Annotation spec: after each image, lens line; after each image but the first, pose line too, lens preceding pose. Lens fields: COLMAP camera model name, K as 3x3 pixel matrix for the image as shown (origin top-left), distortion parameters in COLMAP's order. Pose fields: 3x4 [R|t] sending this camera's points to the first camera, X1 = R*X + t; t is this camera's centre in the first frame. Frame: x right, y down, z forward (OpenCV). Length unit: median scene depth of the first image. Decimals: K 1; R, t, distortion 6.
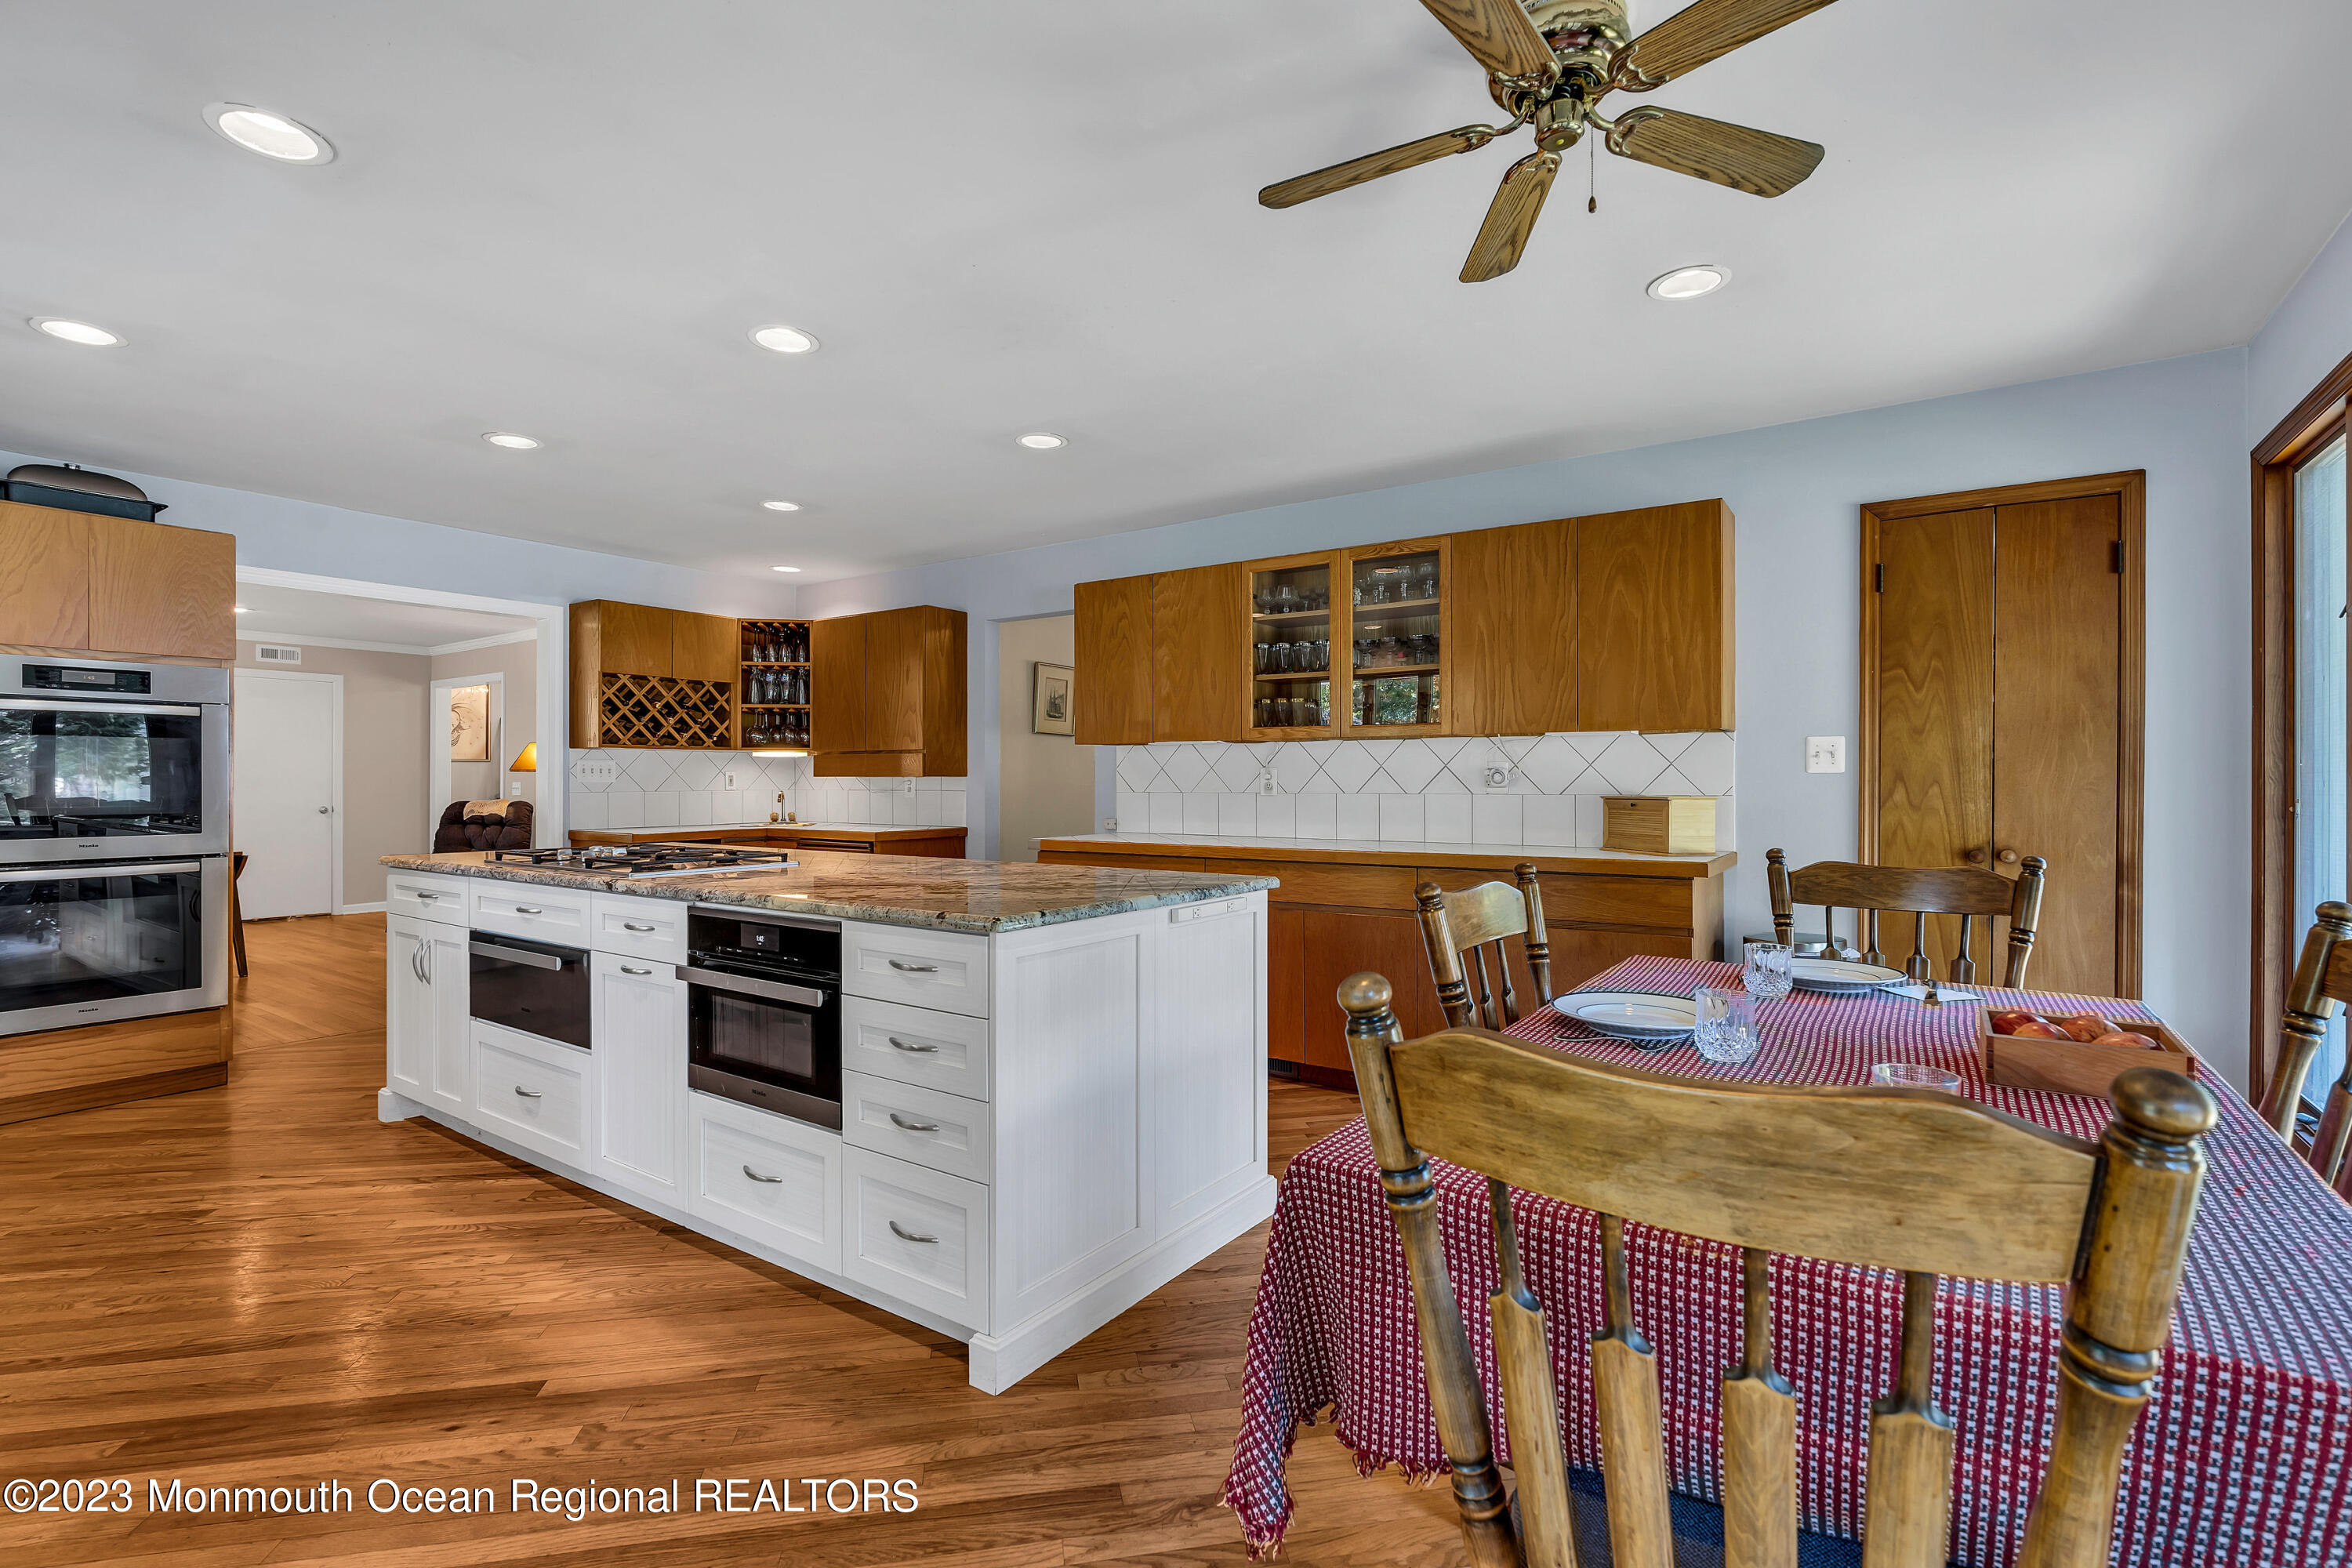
lens RADIAL K [[1066.3, 0, 1190.4], [0, 1066.3, 776.0], [0, 0, 1]] dist [0.005410, 0.000782]
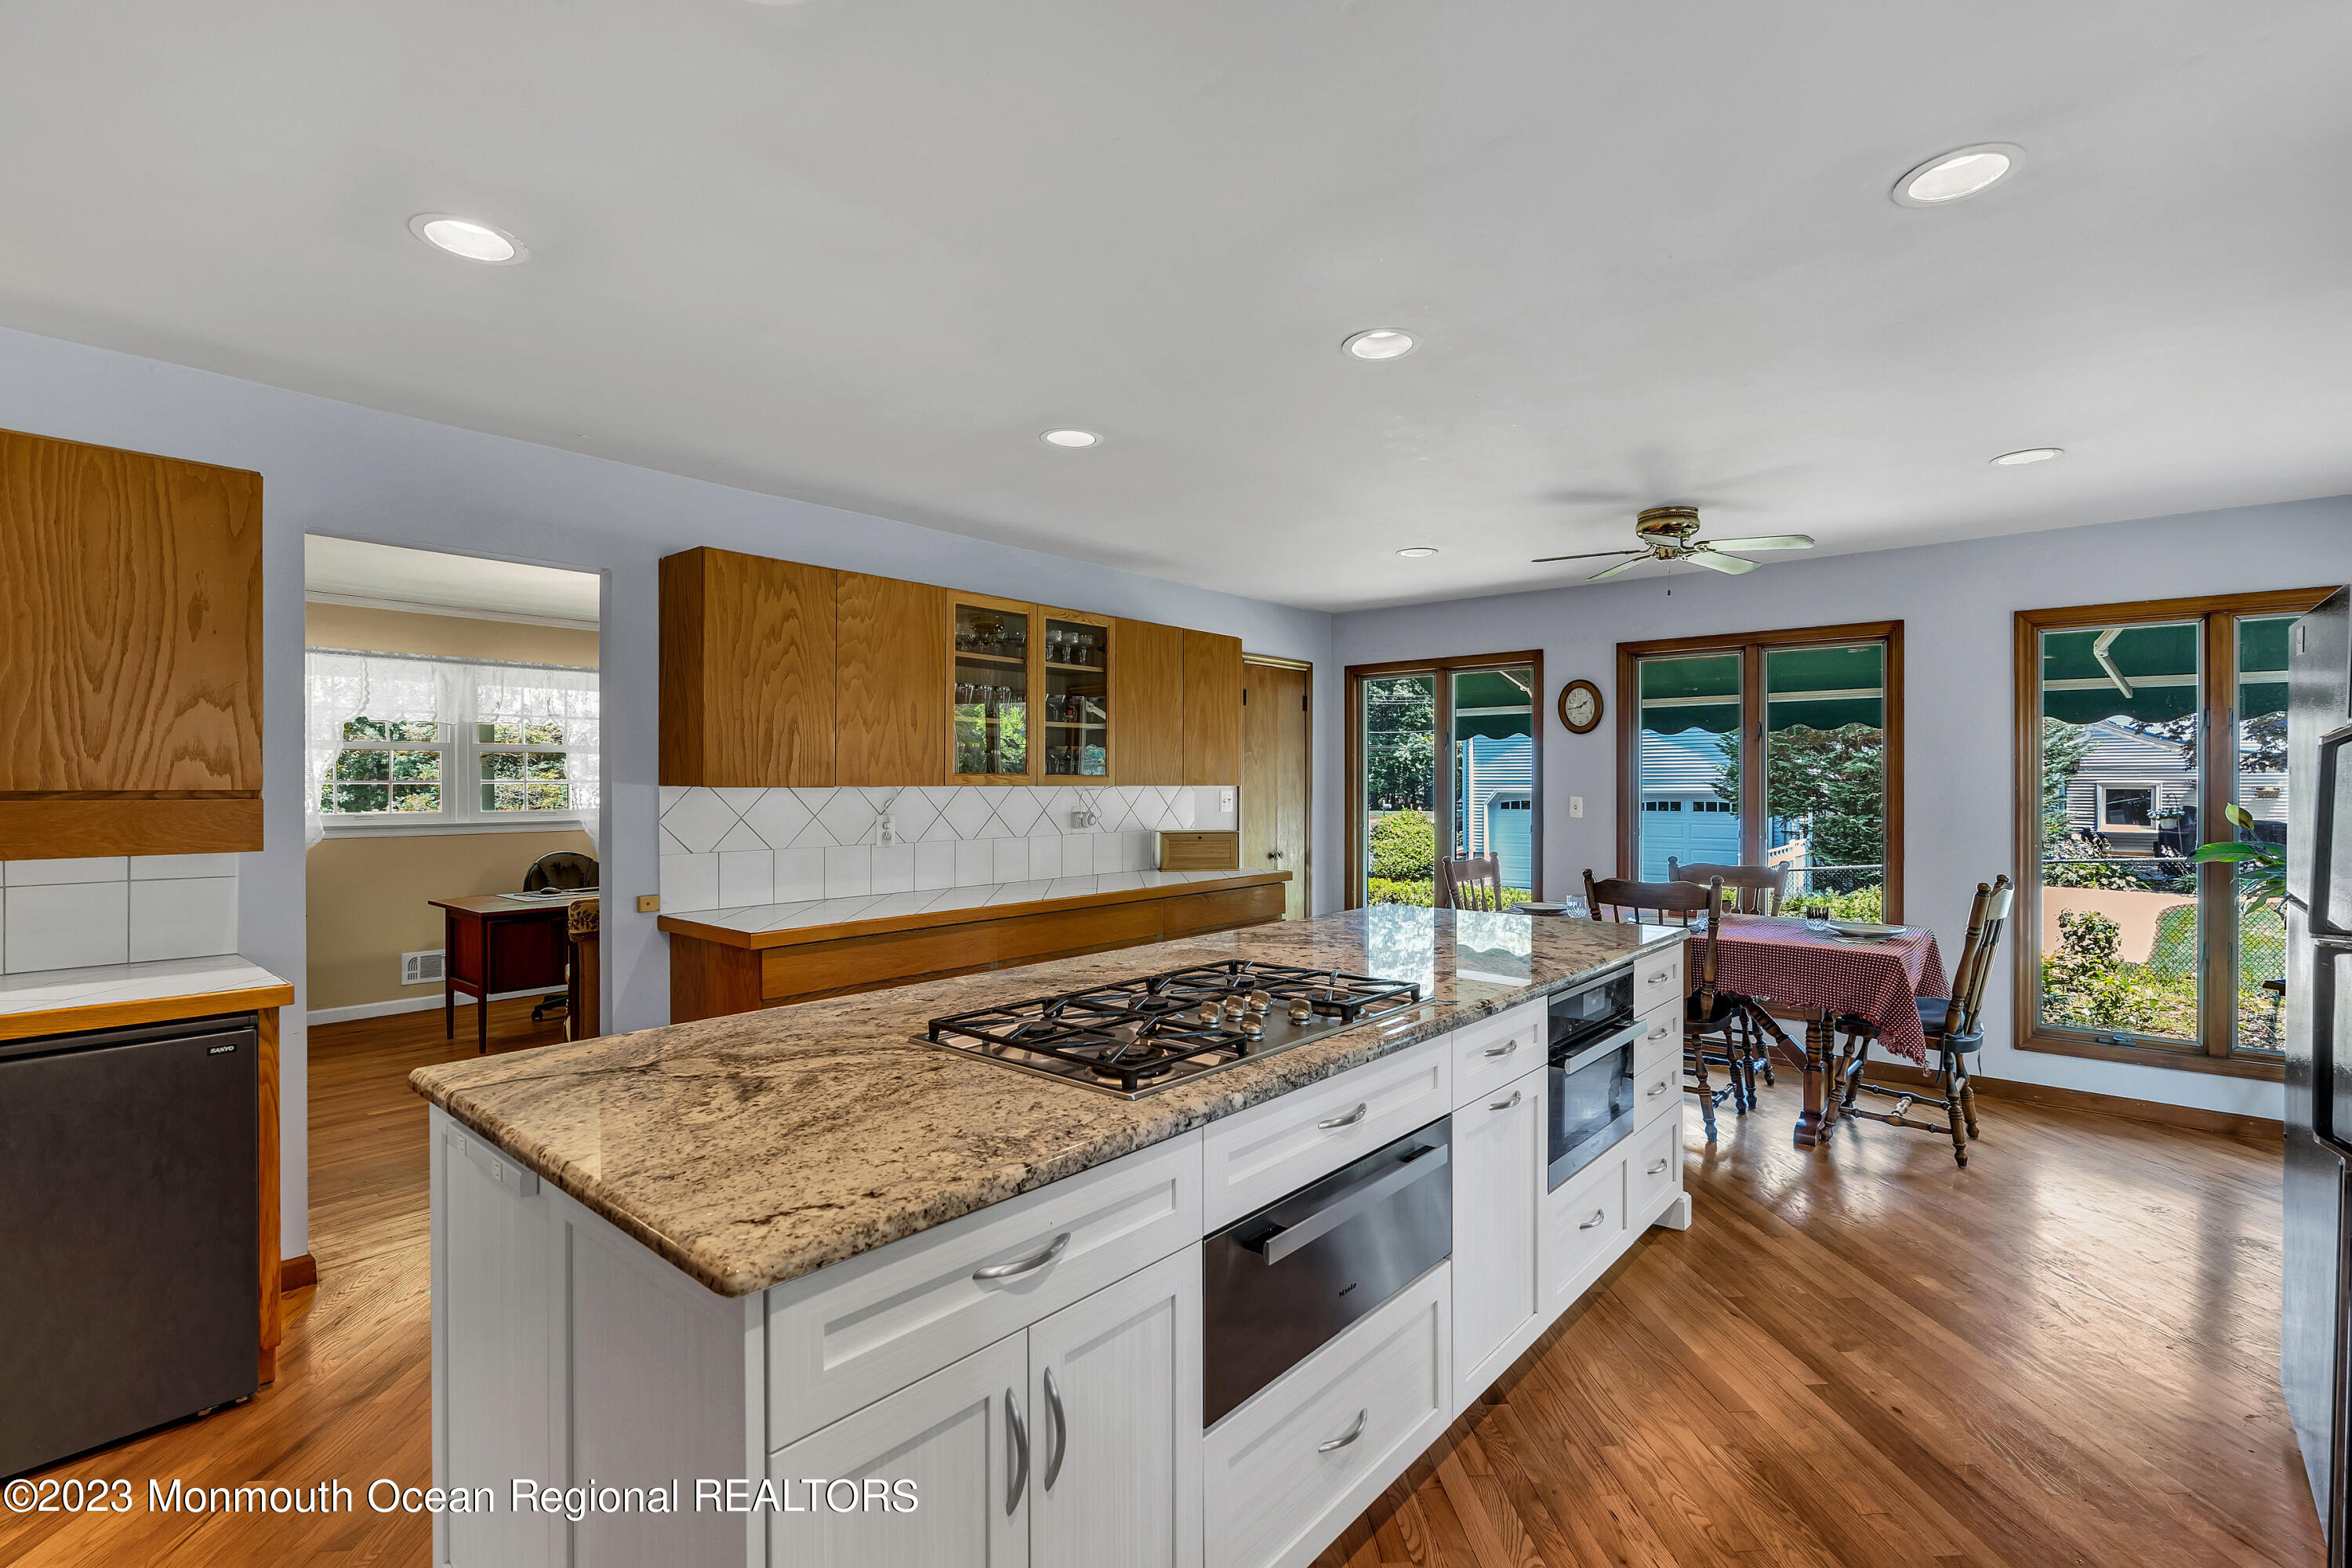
lens RADIAL K [[1066.3, 0, 1198.2], [0, 1066.3, 793.1], [0, 0, 1]] dist [0.005410, 0.000782]
pose [[0.097325, -0.012978, 0.995168, -0.897738], [-0.009314, 0.999859, 0.013950, -0.047152], [-0.995209, -0.010627, 0.097190, 0.765106]]
